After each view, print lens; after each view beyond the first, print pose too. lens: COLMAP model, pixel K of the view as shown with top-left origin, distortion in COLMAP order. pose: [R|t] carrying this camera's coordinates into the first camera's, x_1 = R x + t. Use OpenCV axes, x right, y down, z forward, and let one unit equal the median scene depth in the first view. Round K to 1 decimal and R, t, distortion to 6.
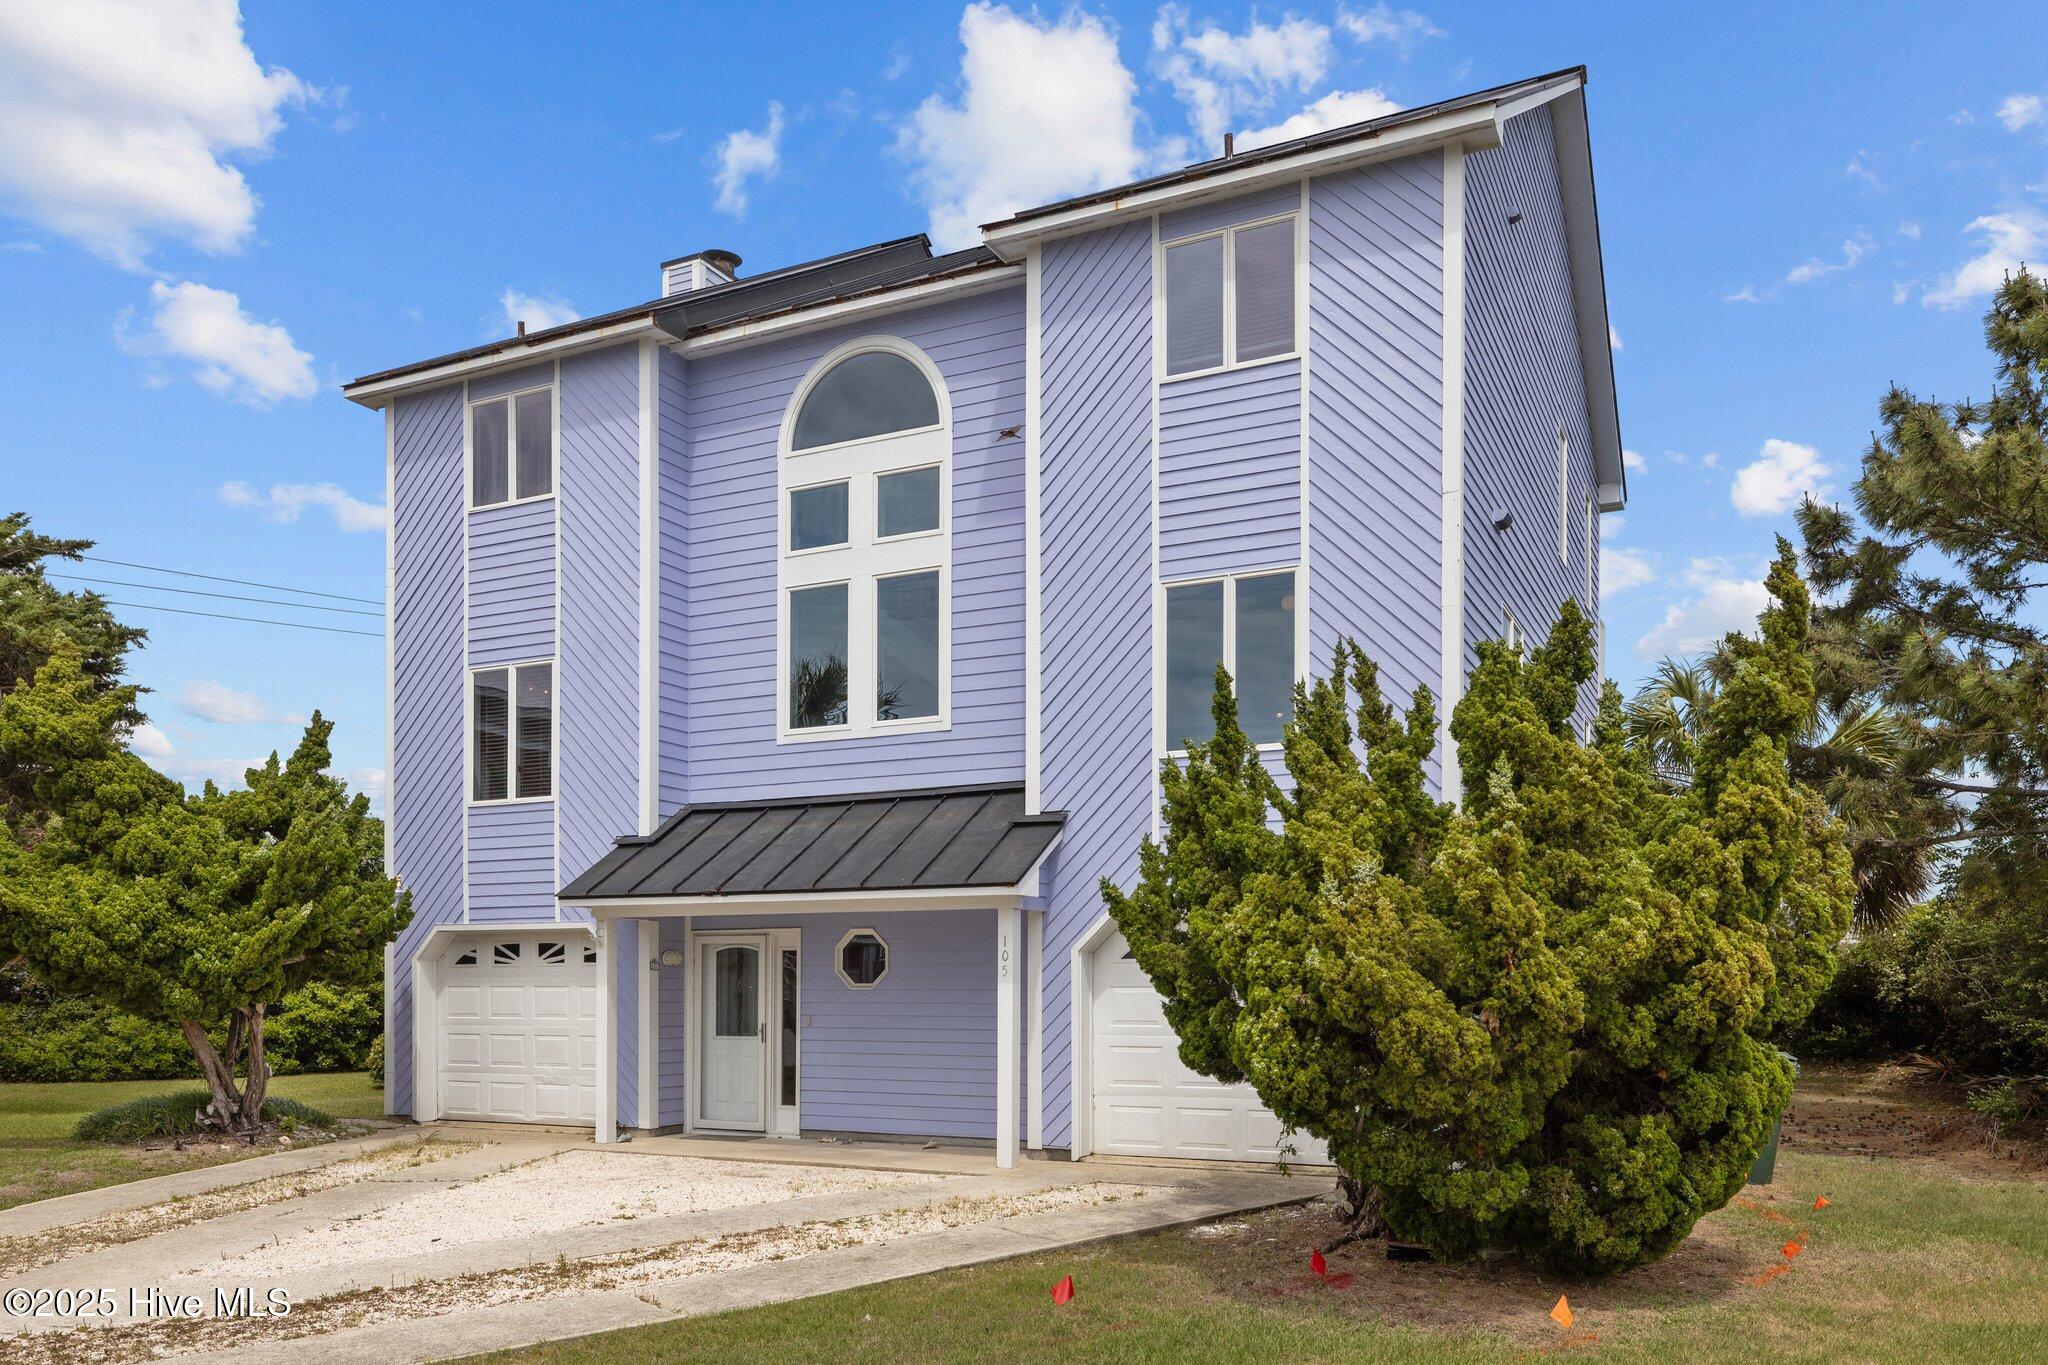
lens RADIAL K [[1495.0, 0, 1022.8], [0, 1495.0, 865.8], [0, 0, 1]] dist [0.000952, -0.003387]
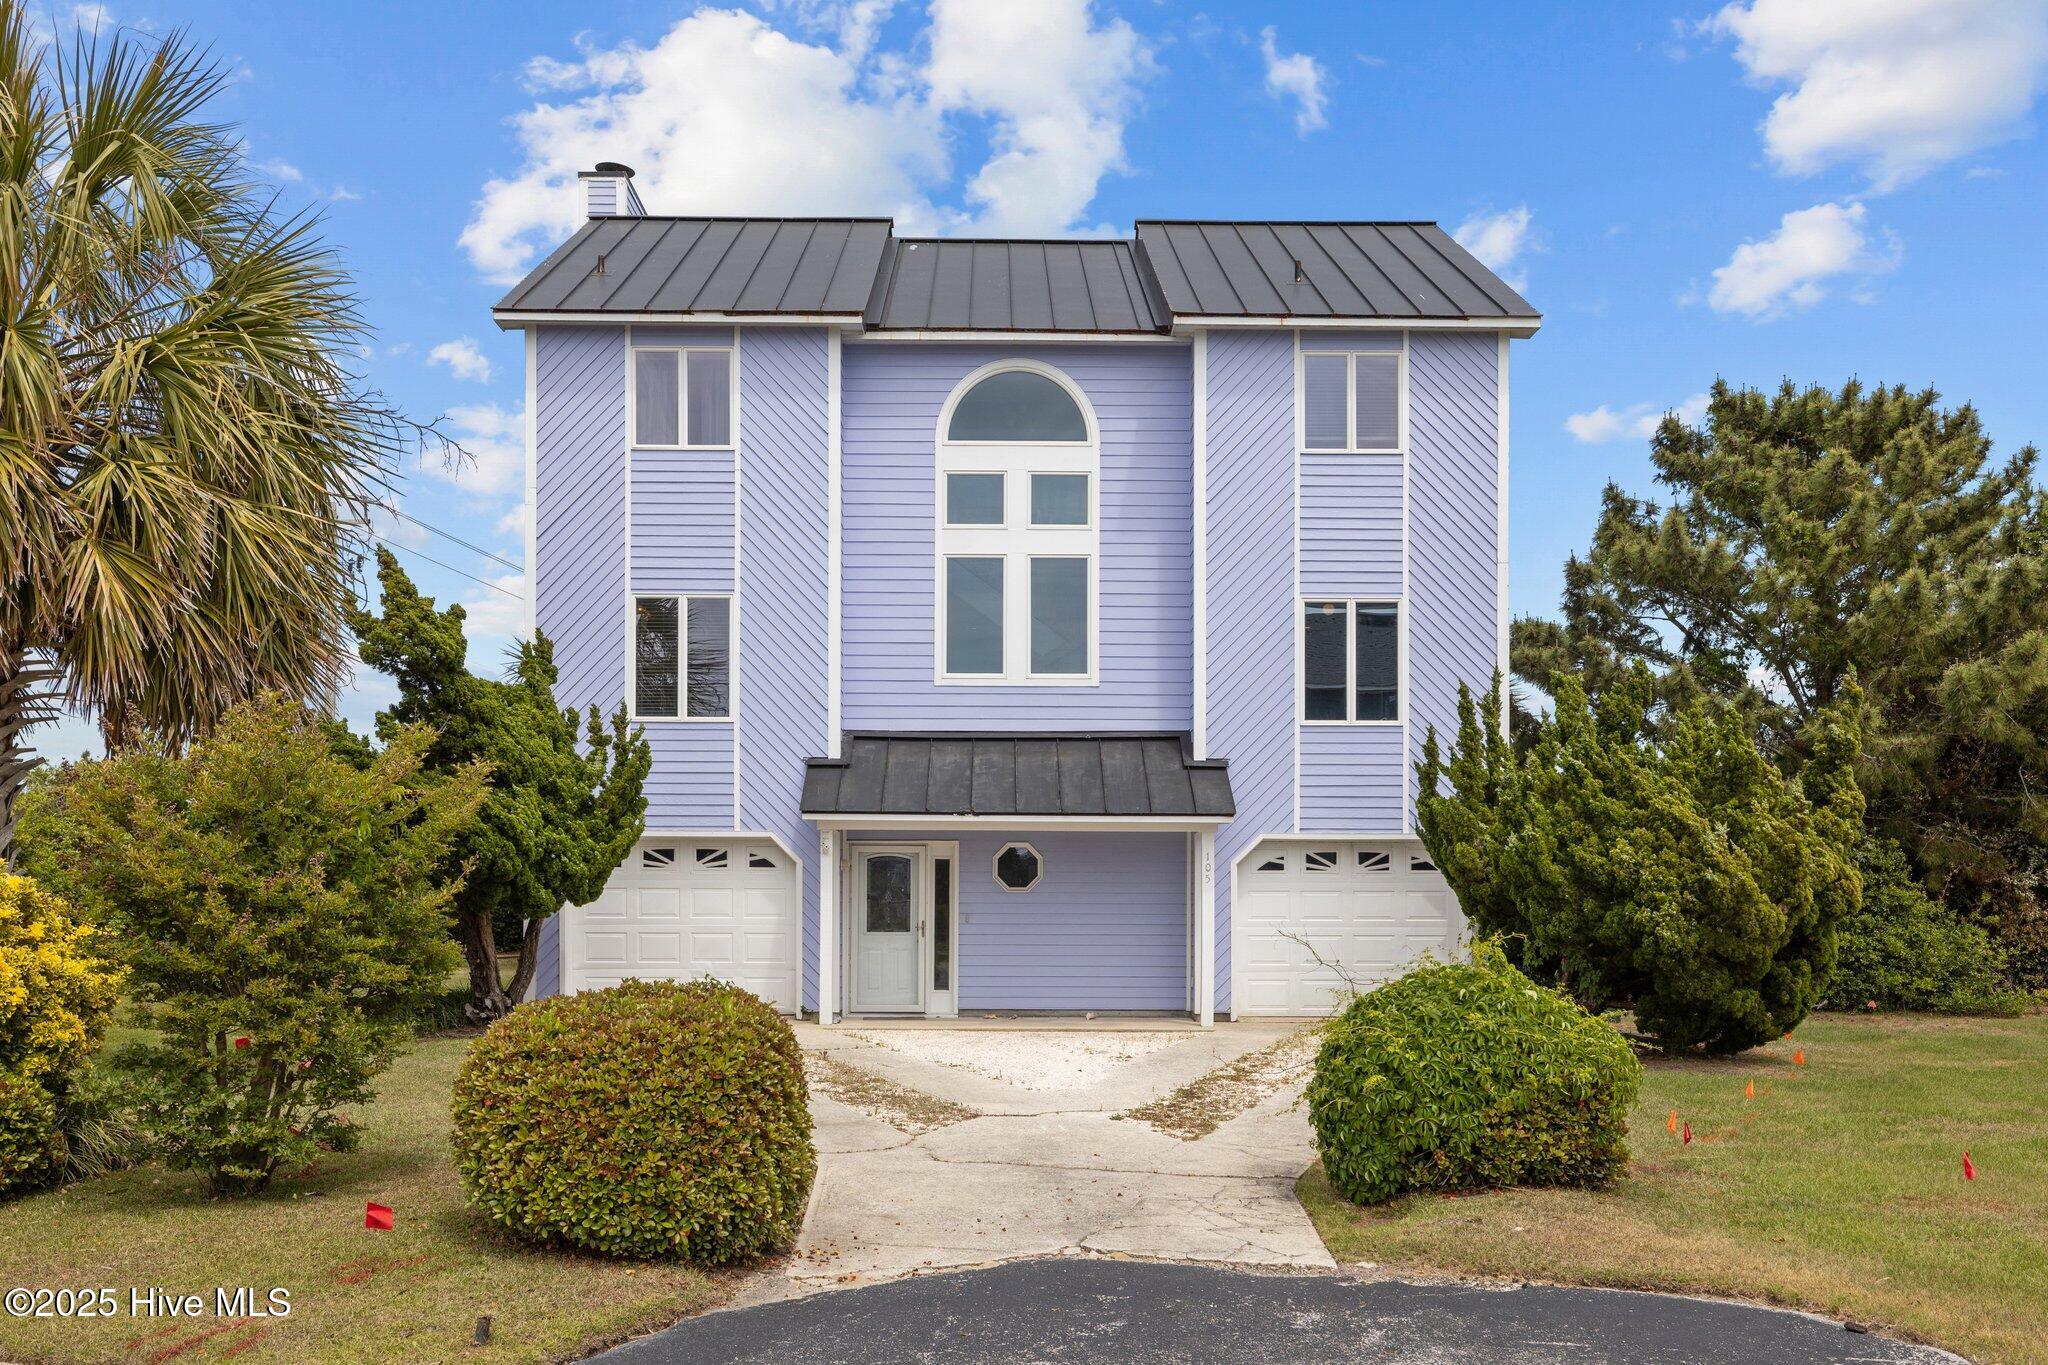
lens RADIAL K [[1730.5, 0, 1024.0], [0, 1730.5, 682.5], [0, 0, 1]] dist [-0.003295, -0.000492]
pose [[0.888914, 0.059517, 0.454192, -0.752354], [-0.041263, 0.997896, -0.050006, -0.018083], [-0.456213, 0.025710, 0.889499, -0.265369]]
